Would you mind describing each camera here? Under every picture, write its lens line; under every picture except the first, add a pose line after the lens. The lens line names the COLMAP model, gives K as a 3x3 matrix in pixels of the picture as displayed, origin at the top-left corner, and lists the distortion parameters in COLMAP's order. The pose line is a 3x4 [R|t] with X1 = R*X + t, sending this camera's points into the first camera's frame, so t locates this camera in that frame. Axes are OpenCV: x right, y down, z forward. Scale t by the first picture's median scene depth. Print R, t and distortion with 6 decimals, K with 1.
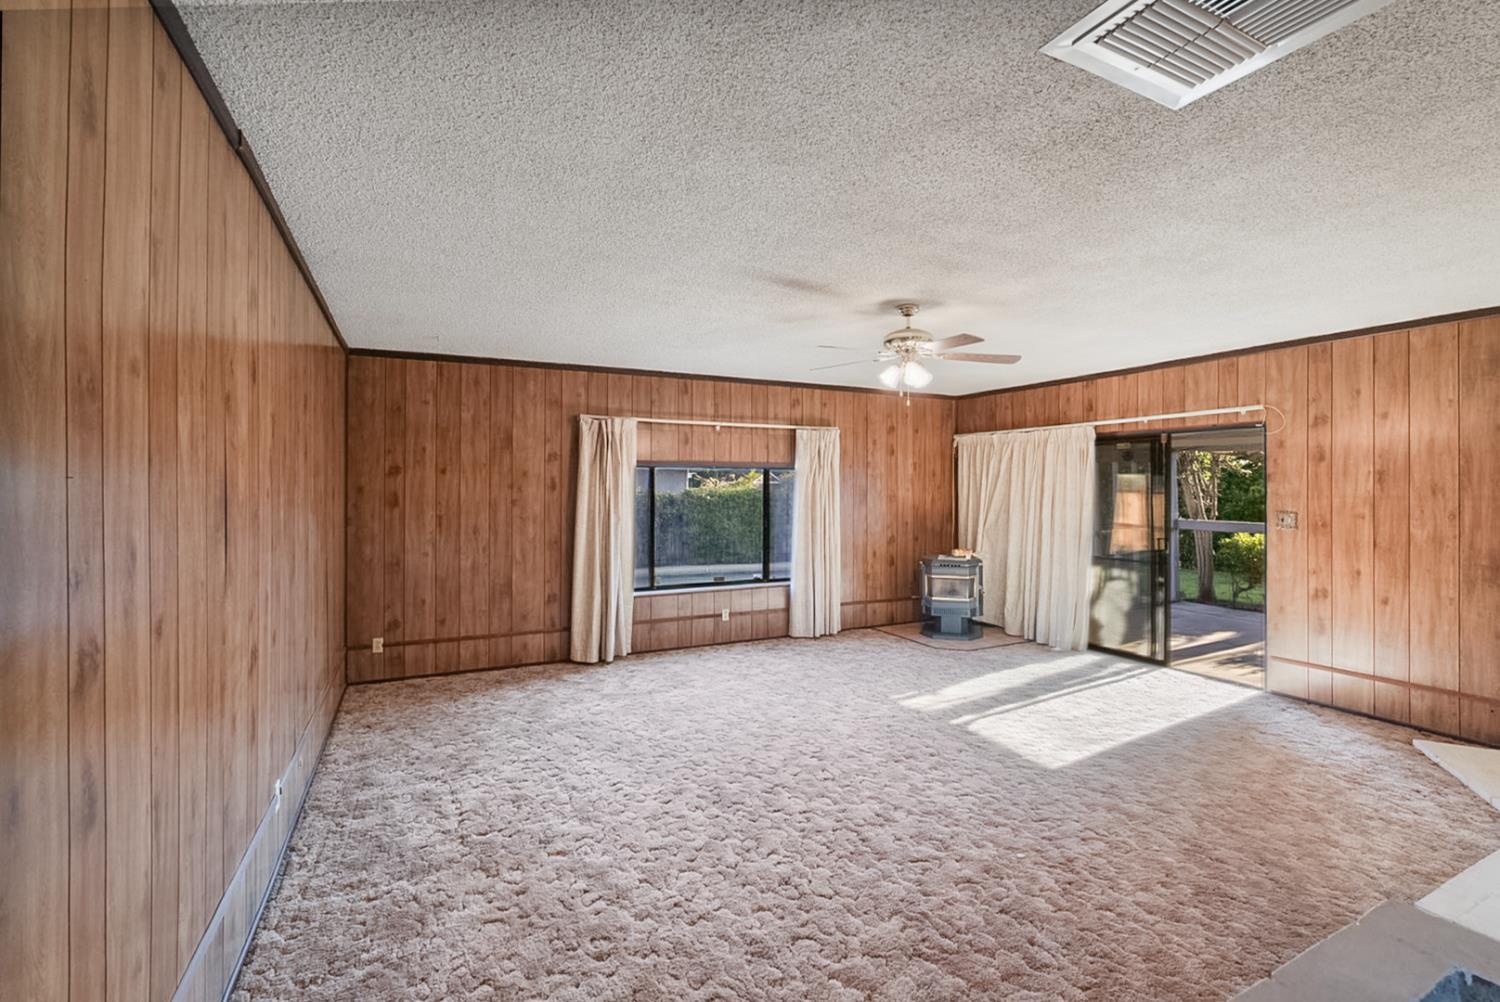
lens RADIAL K [[677.7, 0, 752.8], [0, 677.7, 494.2], [0, 0, 1]] dist [0.017256, 0.000014]
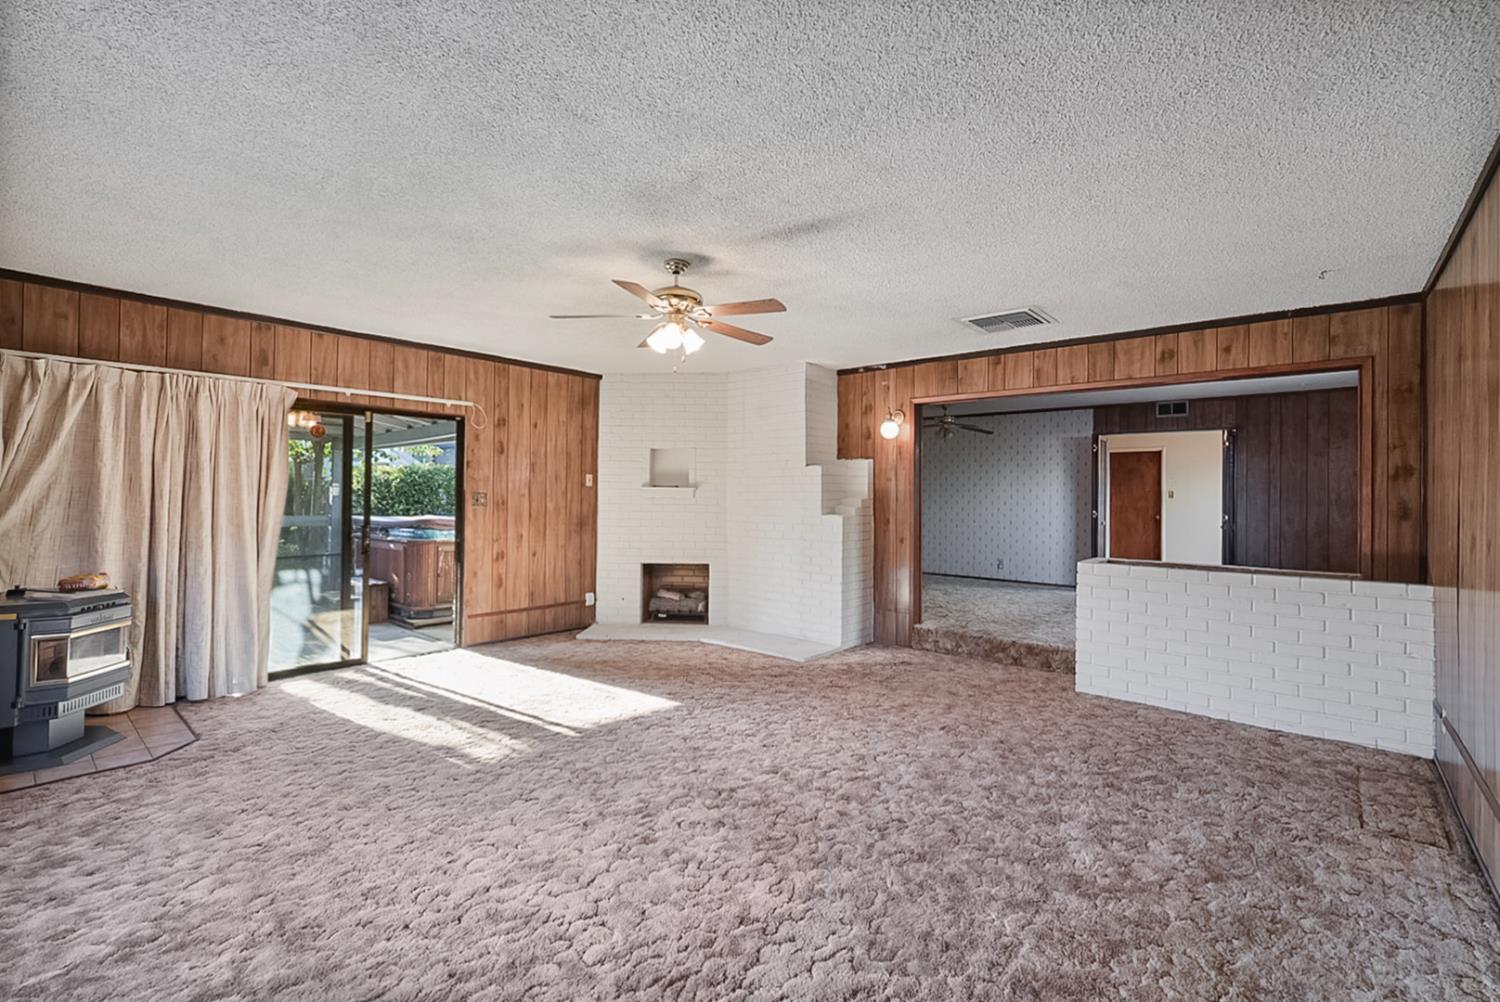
lens RADIAL K [[677.7, 0, 752.8], [0, 677.7, 494.2], [0, 0, 1]] dist [0.017256, 0.000014]
pose [[-0.382400, -0.000591, 0.923997, -0.529104], [-0.000302, 1.000000, 0.000515, 0.027145], [-0.923997, -0.000082, -0.382400, 1.026944]]
